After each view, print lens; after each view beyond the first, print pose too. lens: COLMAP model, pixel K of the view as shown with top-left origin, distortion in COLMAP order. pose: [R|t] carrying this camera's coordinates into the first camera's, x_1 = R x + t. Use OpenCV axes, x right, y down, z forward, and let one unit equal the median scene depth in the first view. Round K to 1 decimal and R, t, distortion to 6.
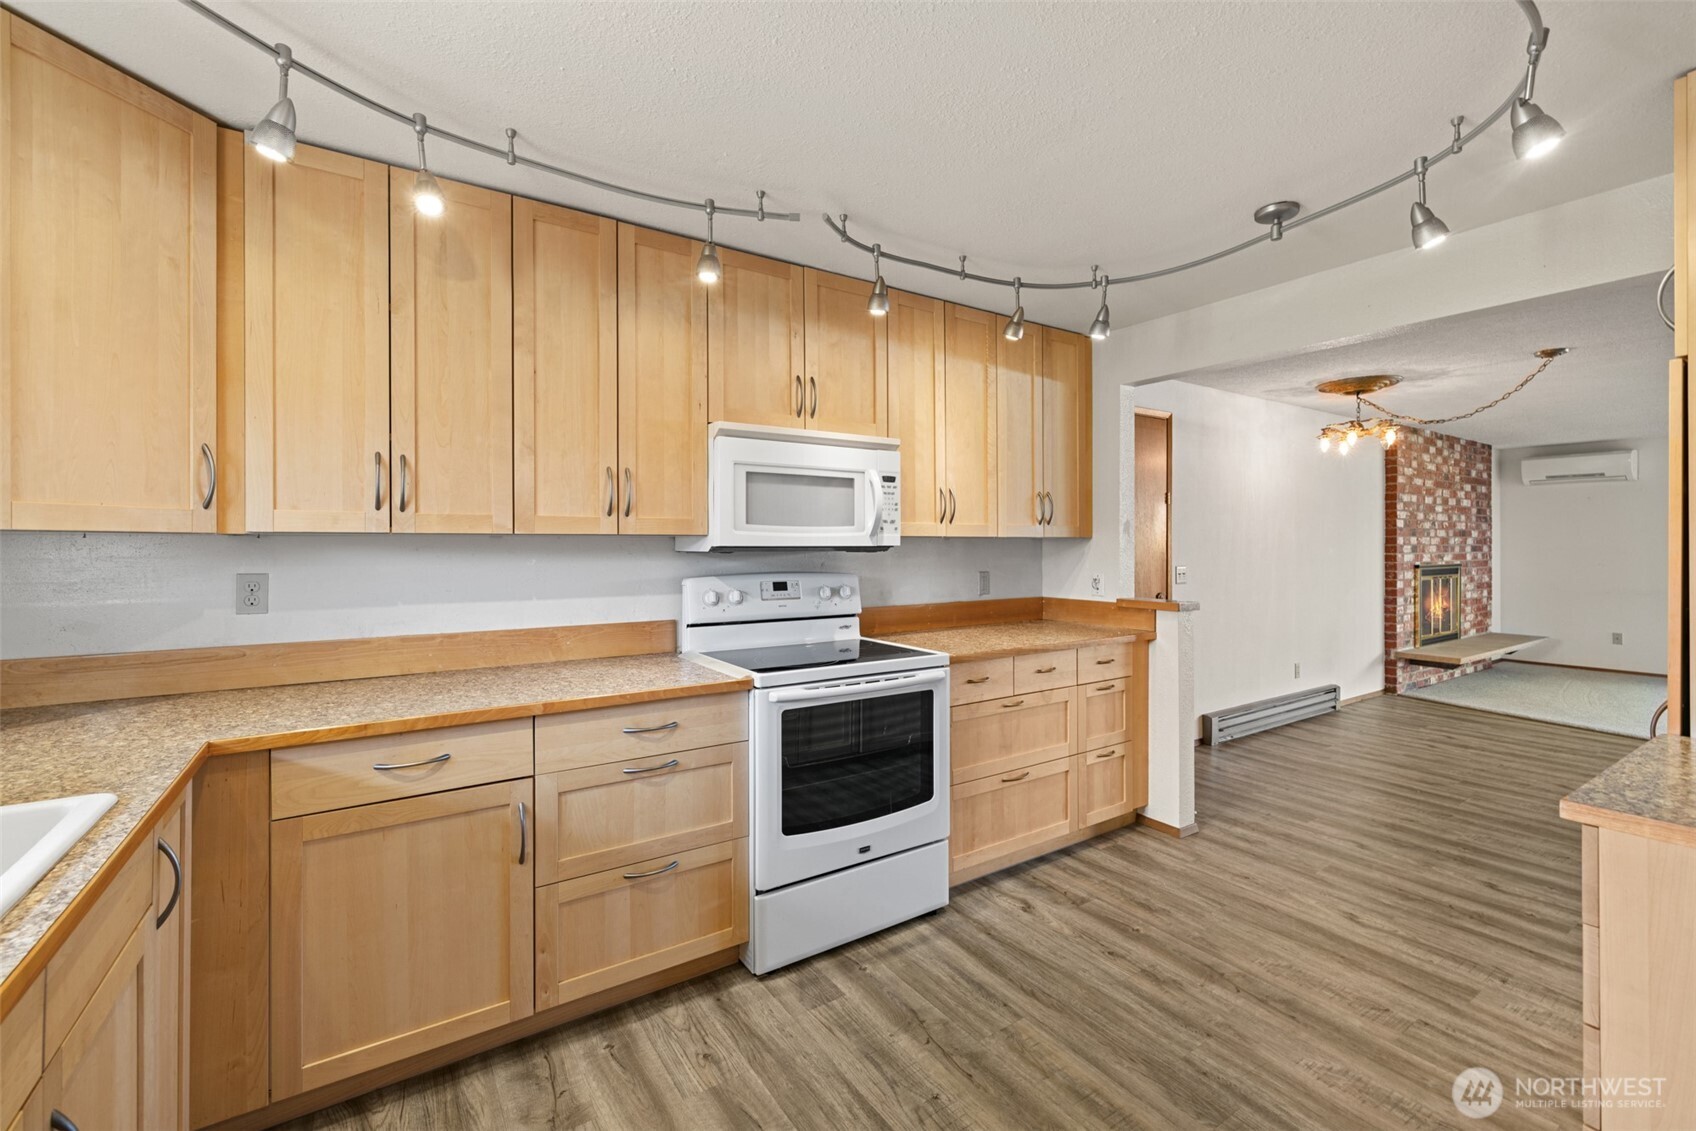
lens RADIAL K [[718.3, 0, 824.6], [0, 718.3, 541.3], [0, 0, 1]] dist [0.001809, -0.001103]
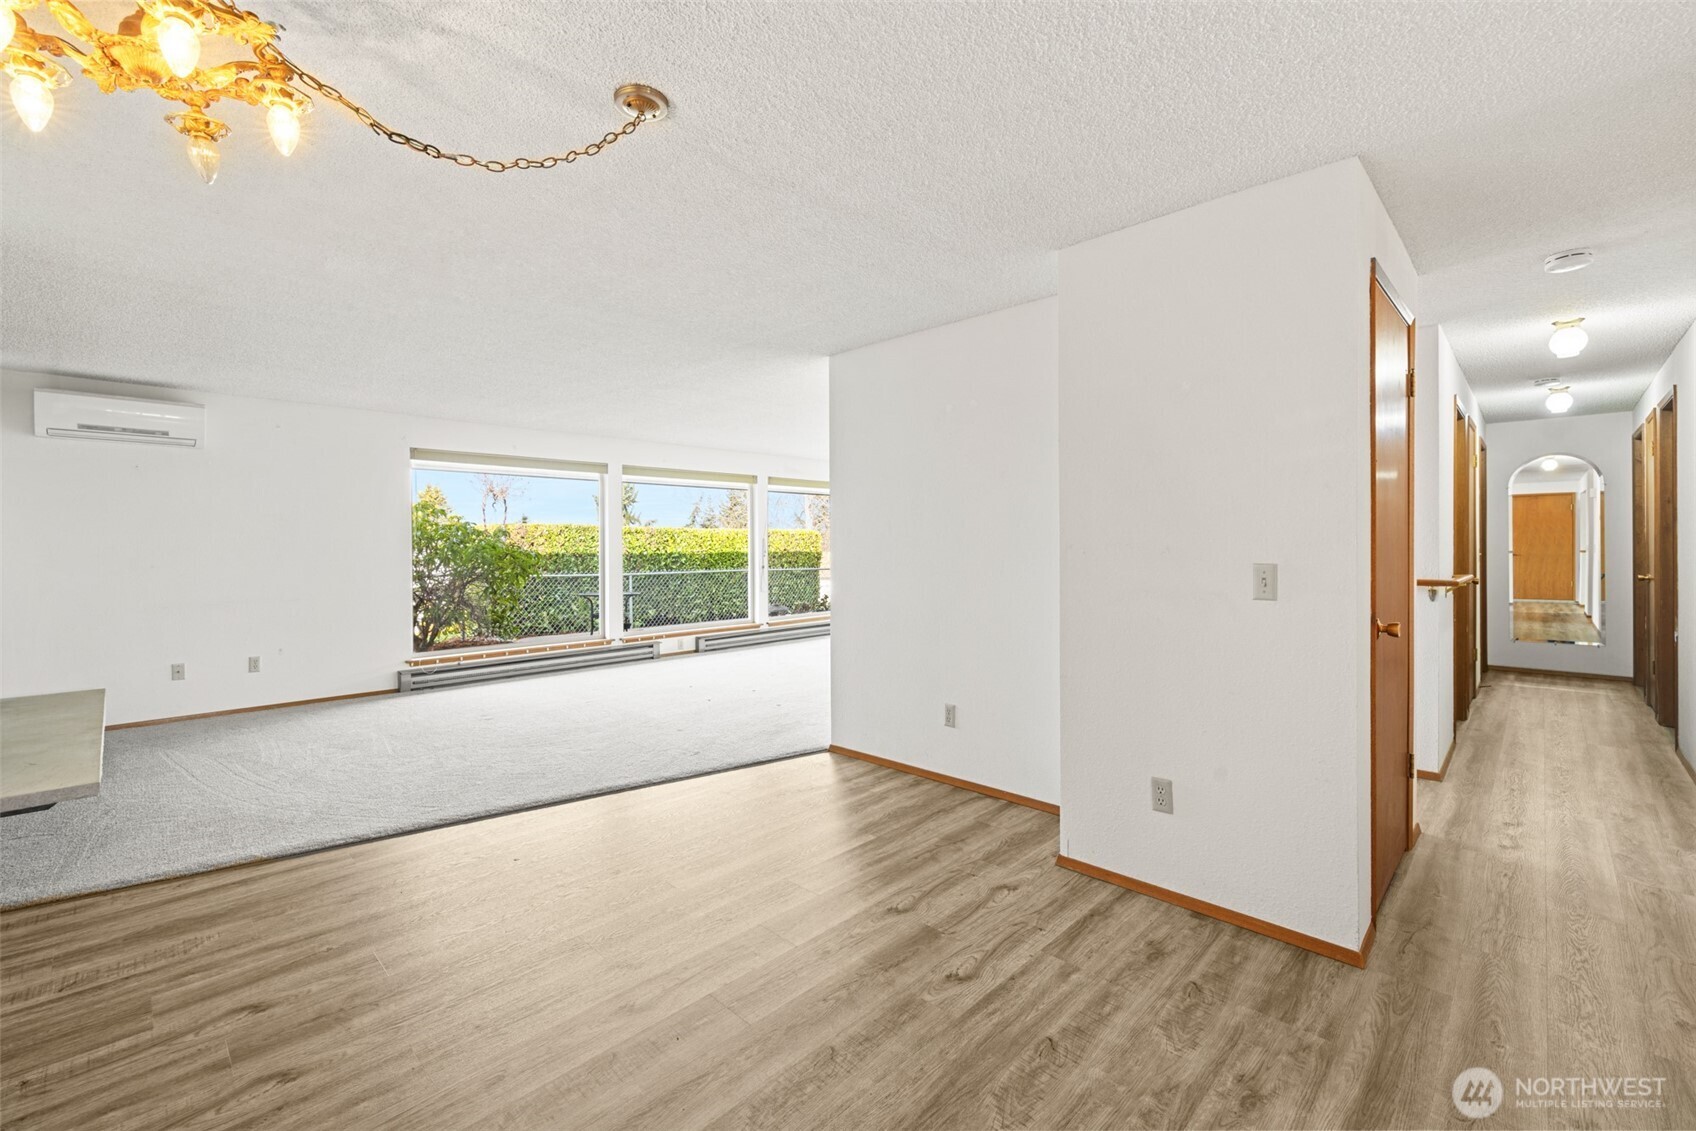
lens RADIAL K [[718.3, 0, 836.3], [0, 718.3, 540.4], [0, 0, 1]] dist [0.001809, -0.001103]
pose [[-0.220731, 0.010225, 0.975281, 0.803271], [0.001448, 0.999947, -0.010156, 0.046472], [-0.975334, -0.000830, -0.220734, 1.489743]]
